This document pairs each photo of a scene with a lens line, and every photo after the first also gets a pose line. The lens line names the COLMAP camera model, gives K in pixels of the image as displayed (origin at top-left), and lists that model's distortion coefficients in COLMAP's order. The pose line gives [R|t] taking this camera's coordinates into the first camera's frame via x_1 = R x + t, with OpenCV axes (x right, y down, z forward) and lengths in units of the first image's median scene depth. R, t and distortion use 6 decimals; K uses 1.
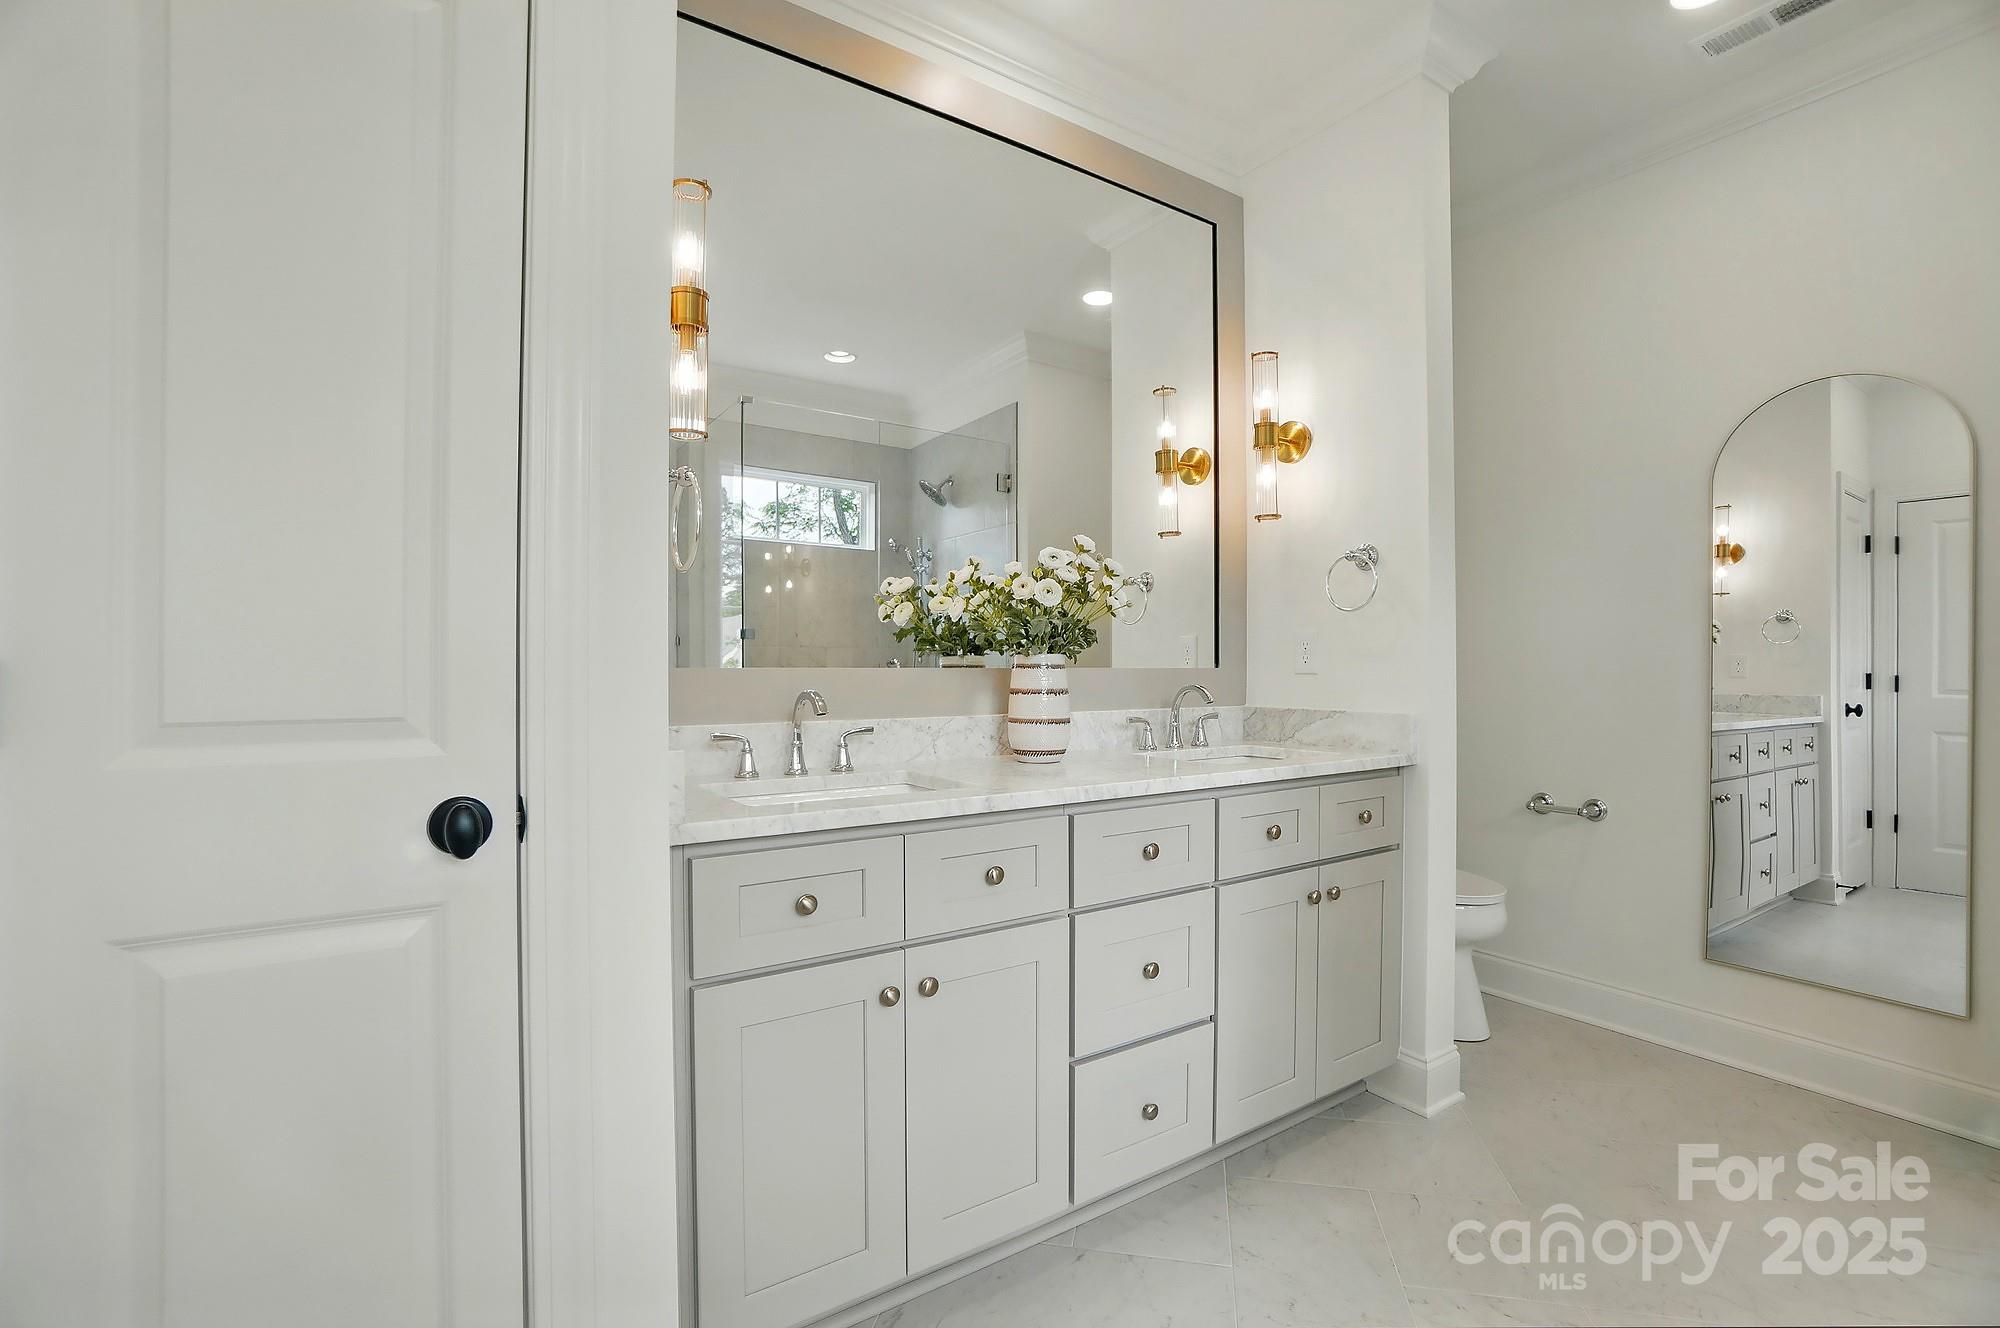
lens RADIAL K [[907.7, 0, 998.0], [0, 907.7, 670.2], [0, 0, 1]] dist [-0.065659, 0.023214]
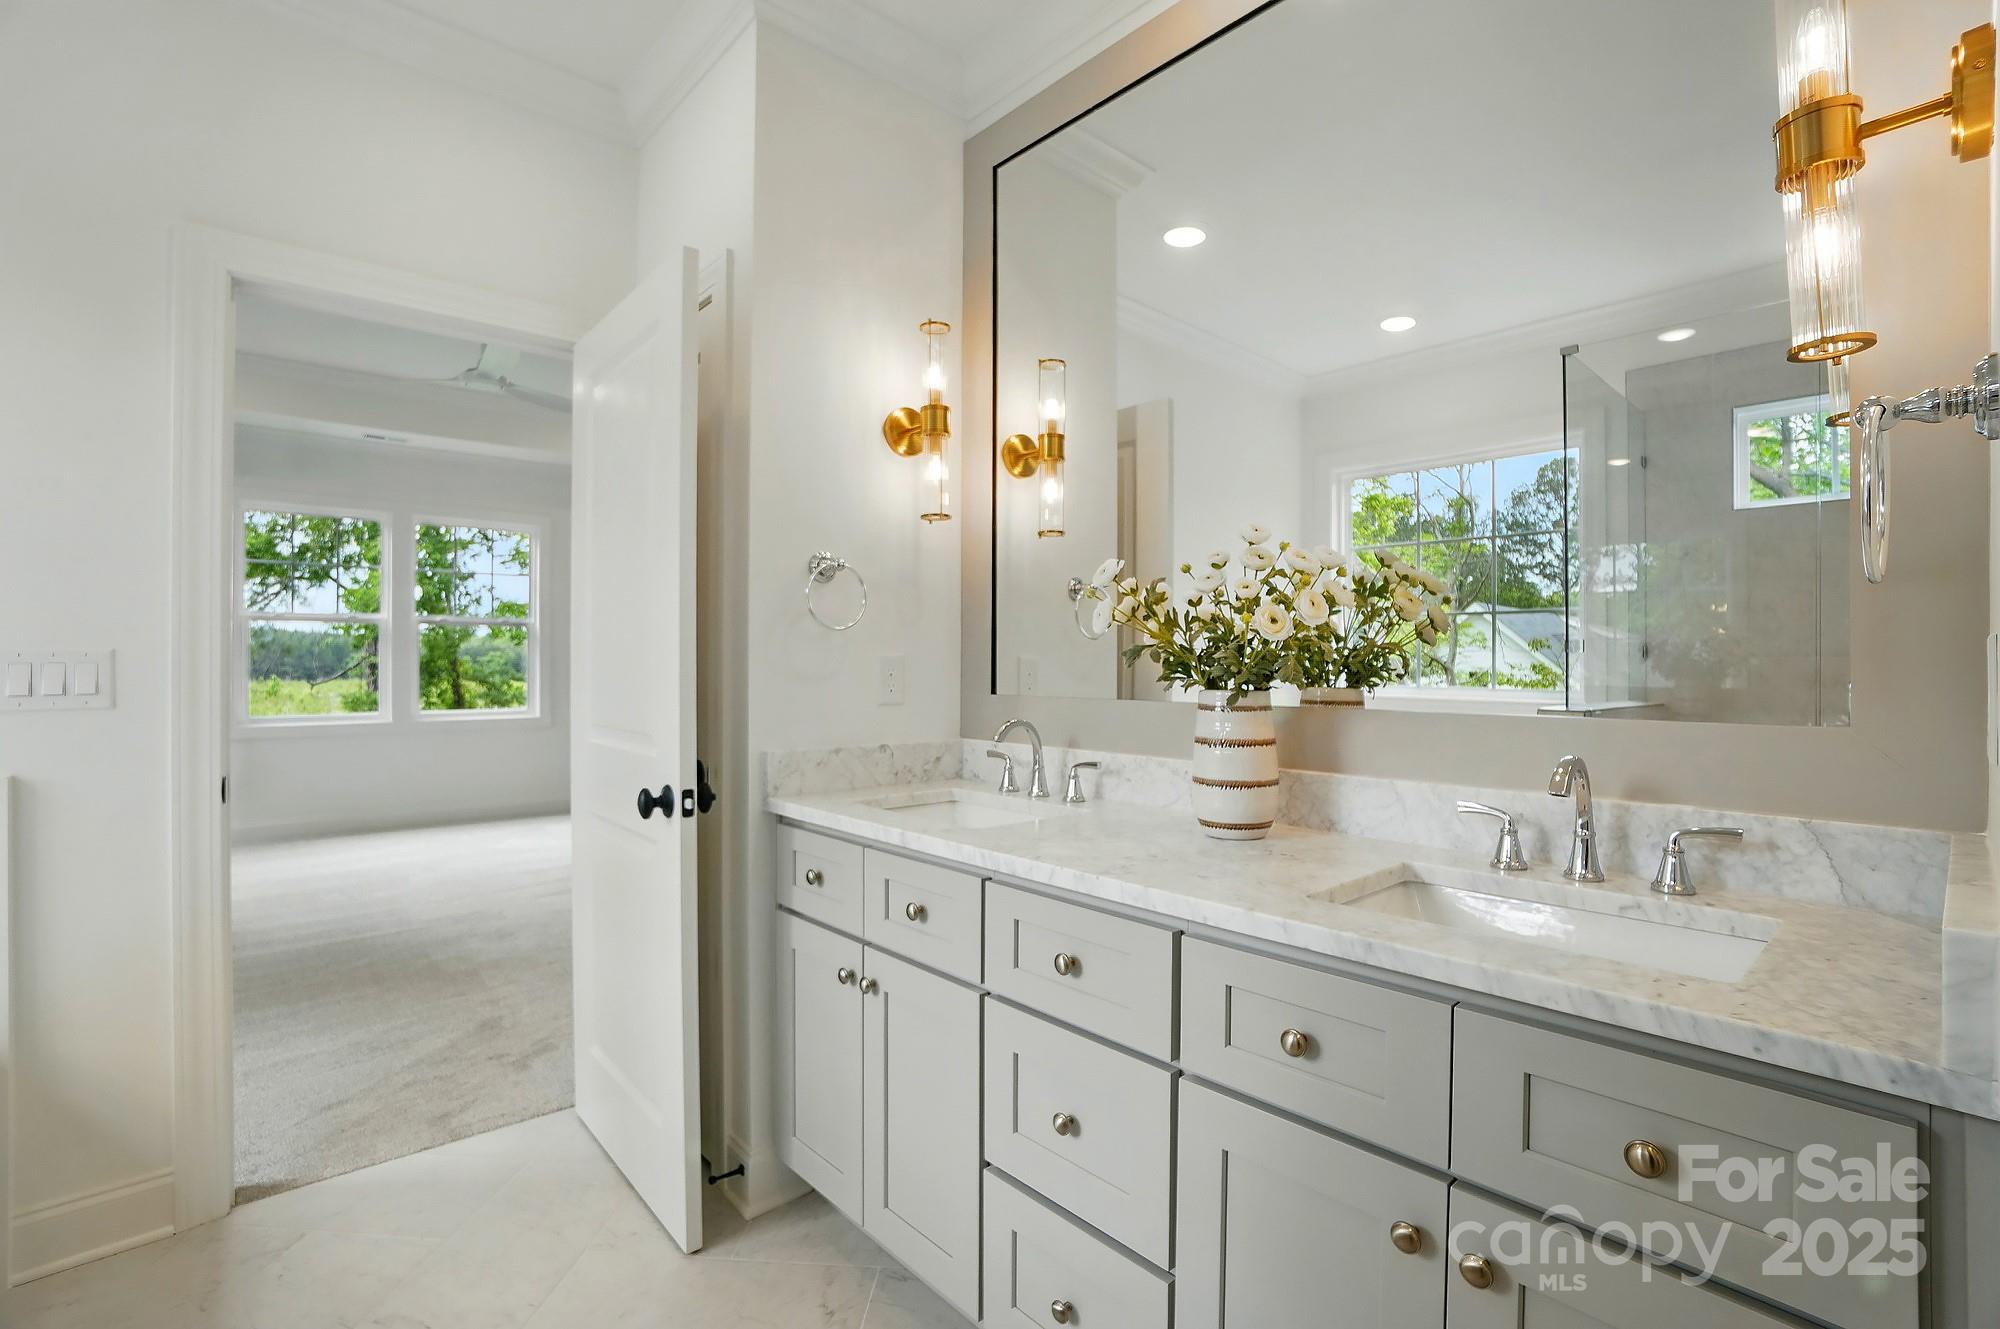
lens RADIAL K [[887.0, 0, 1005.3], [0, 887.0, 659.3], [0, 0, 1]] dist [-0.049327, 0.027641]
pose [[0.150171, -0.004224, -0.988651, 0.790521], [-0.000928, 0.999990, -0.004413, -0.044288], [0.988660, 0.001580, 0.150165, 0.749917]]
